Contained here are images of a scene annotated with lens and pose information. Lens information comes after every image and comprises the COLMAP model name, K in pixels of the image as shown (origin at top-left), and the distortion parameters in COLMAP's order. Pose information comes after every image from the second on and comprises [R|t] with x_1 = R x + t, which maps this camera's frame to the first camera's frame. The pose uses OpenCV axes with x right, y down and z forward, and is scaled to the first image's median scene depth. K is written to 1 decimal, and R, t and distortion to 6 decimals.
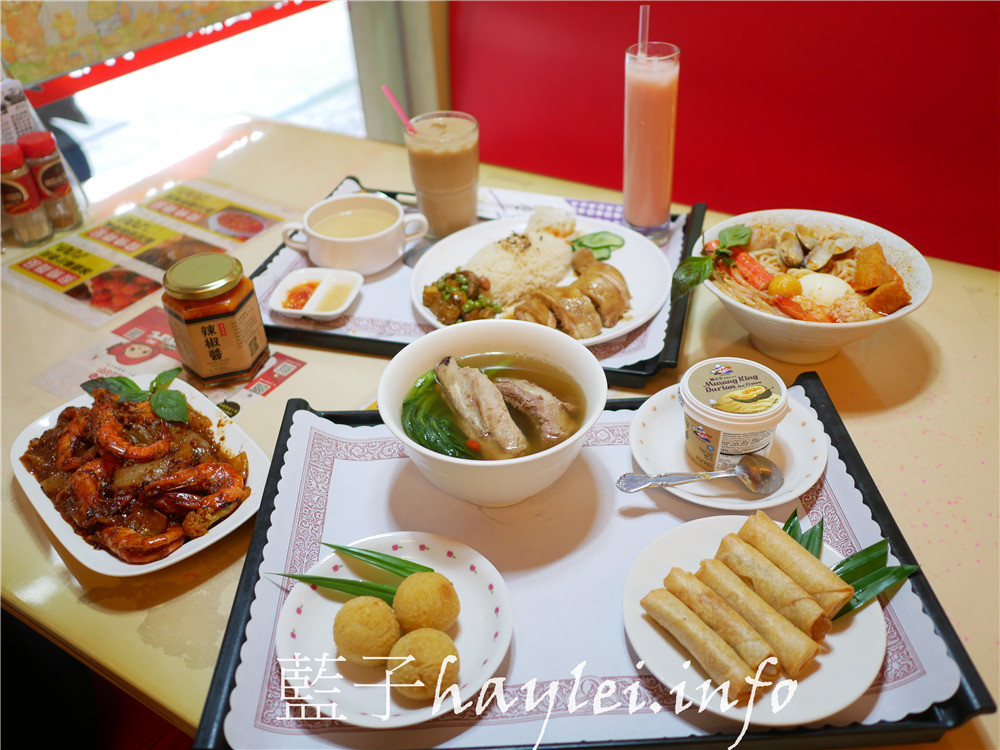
lens RADIAL K [[884.5, 0, 496.2], [0, 884.5, 378.9], [0, 0, 1]] dist [-0.054485, 0.000735]
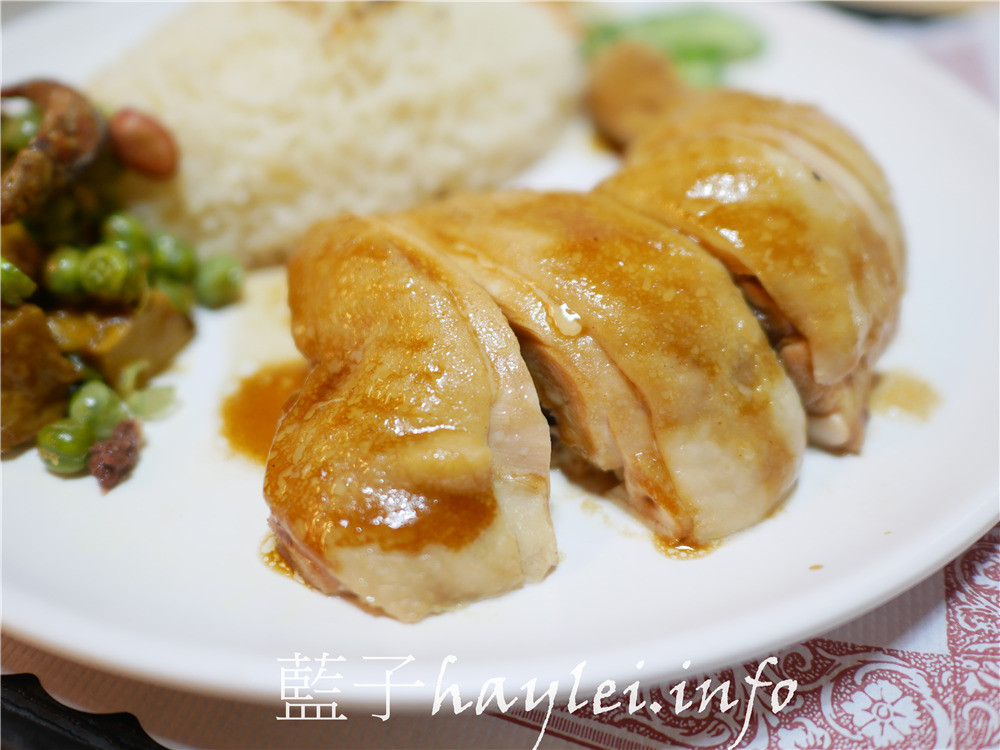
lens RADIAL K [[872.1, 0, 507.5], [0, 872.1, 369.3], [0, 0, 1]] dist [-0.068936, 0.017182]
pose [[0.995540, 0.042056, 0.084442, 0.049661], [-0.050013, 0.994274, 0.094434, -0.081451], [-0.079987, -0.098236, 0.991943, 0.787011]]
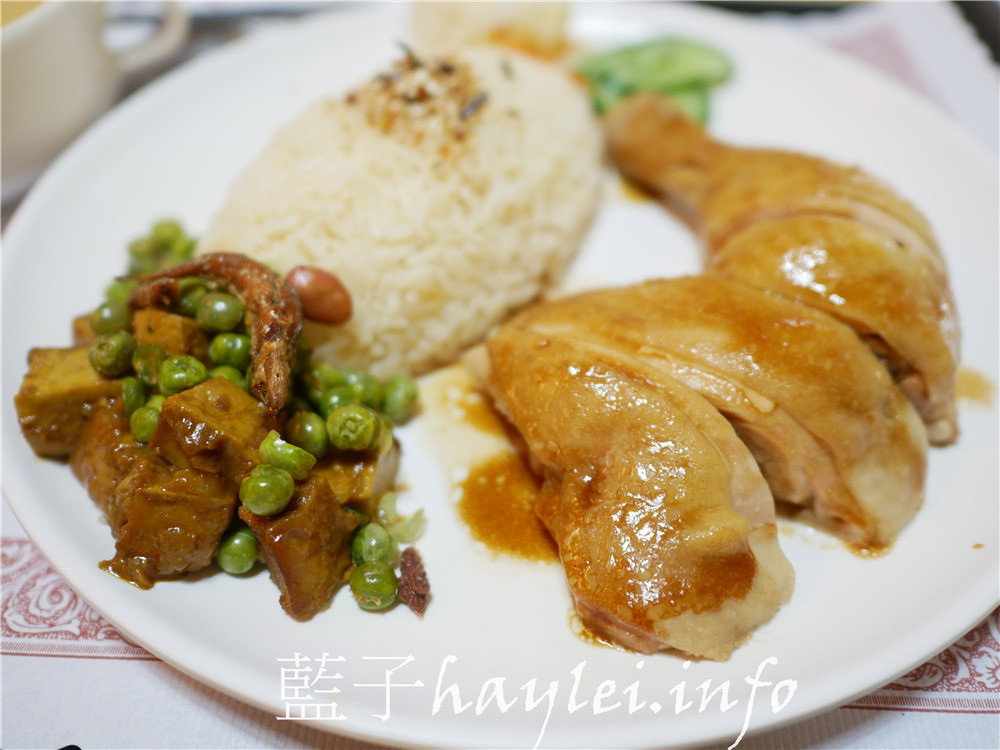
lens RADIAL K [[872.1, 0, 522.0], [0, 872.1, 371.4], [0, 0, 1]] dist [-0.068936, 0.017182]
pose [[0.954518, -0.164104, 0.248930, -0.021918], [0.121349, 0.976447, 0.178400, -0.121312], [-0.272343, -0.140078, 0.951949, 0.768740]]
